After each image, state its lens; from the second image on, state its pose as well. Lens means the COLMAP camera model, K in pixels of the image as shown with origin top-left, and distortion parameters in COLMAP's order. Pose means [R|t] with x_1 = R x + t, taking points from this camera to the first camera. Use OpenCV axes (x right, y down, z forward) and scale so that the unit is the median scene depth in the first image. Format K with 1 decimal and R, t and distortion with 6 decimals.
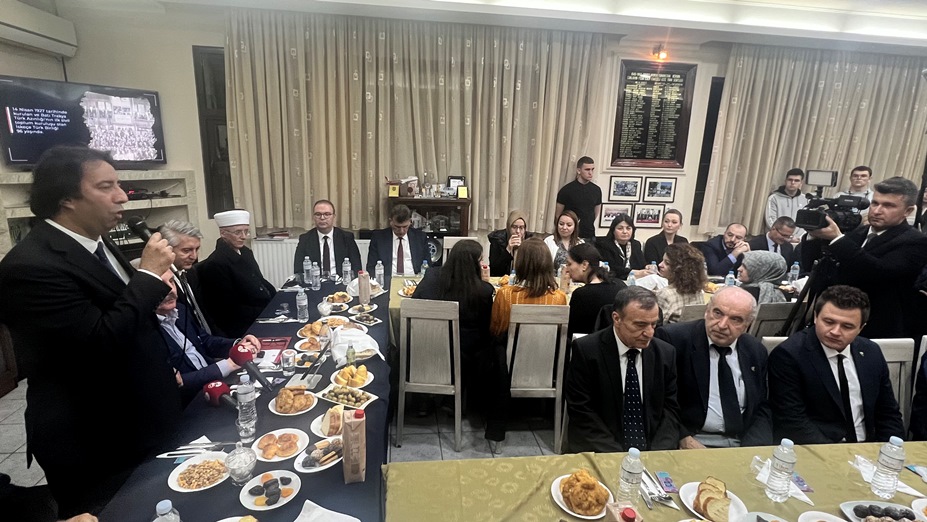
lens RADIAL K [[467.1, 0, 463.5], [0, 467.1, 261.0], [0, 0, 1]] dist [-0.002444, -0.000405]
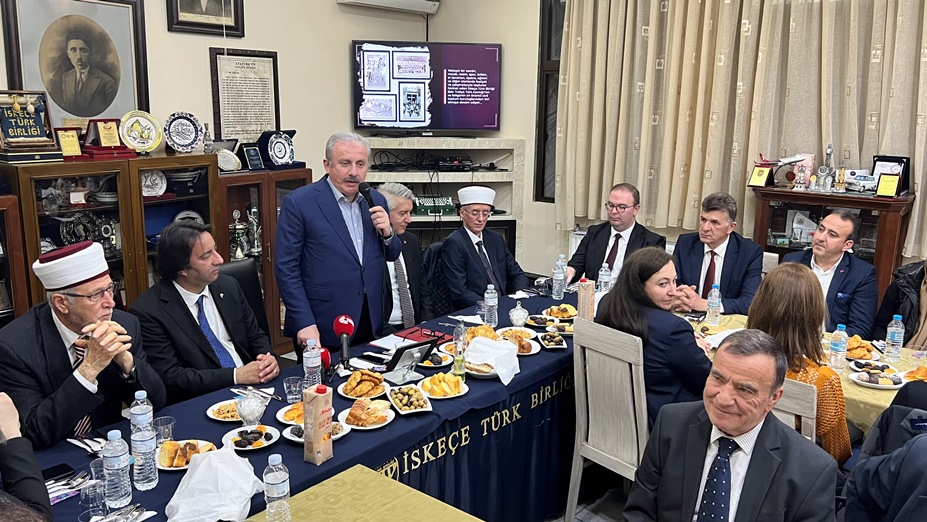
lens RADIAL K [[758.2, 0, 463.5], [0, 758.2, 261.0], [0, 0, 1]] dist [0.065142, -0.096882]
pose [[0.683395, 0.129541, -0.718464, 0.328573], [-0.162647, 0.986413, 0.023144, -0.000997], [0.711700, 0.101039, 0.695179, 0.041377]]
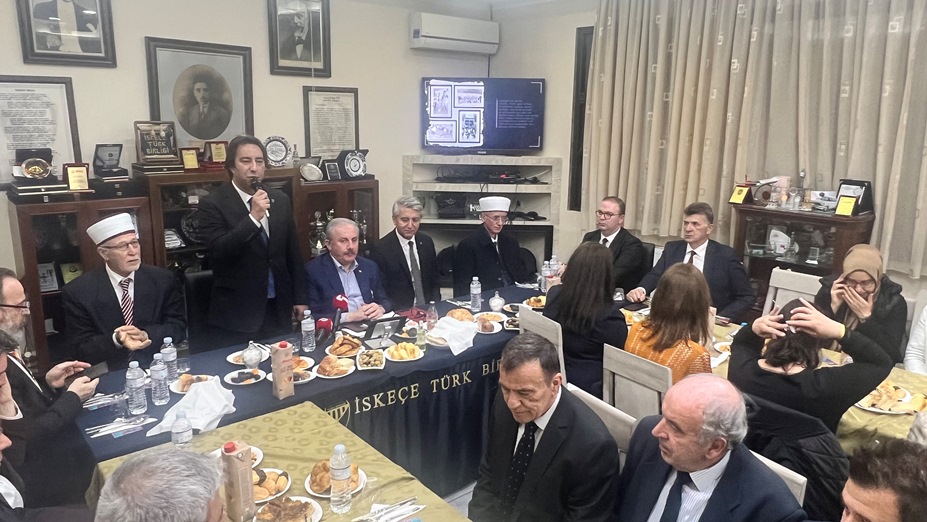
lens RADIAL K [[655.2, 0, 463.5], [0, 655.2, 261.0], [0, 0, 1]] dist [-0.004015, -0.002255]
pose [[0.536200, 0.159185, -0.828945, 0.478092], [-0.195200, 0.978821, 0.061702, -0.032765], [0.821210, 0.128726, 0.555917, 0.123094]]
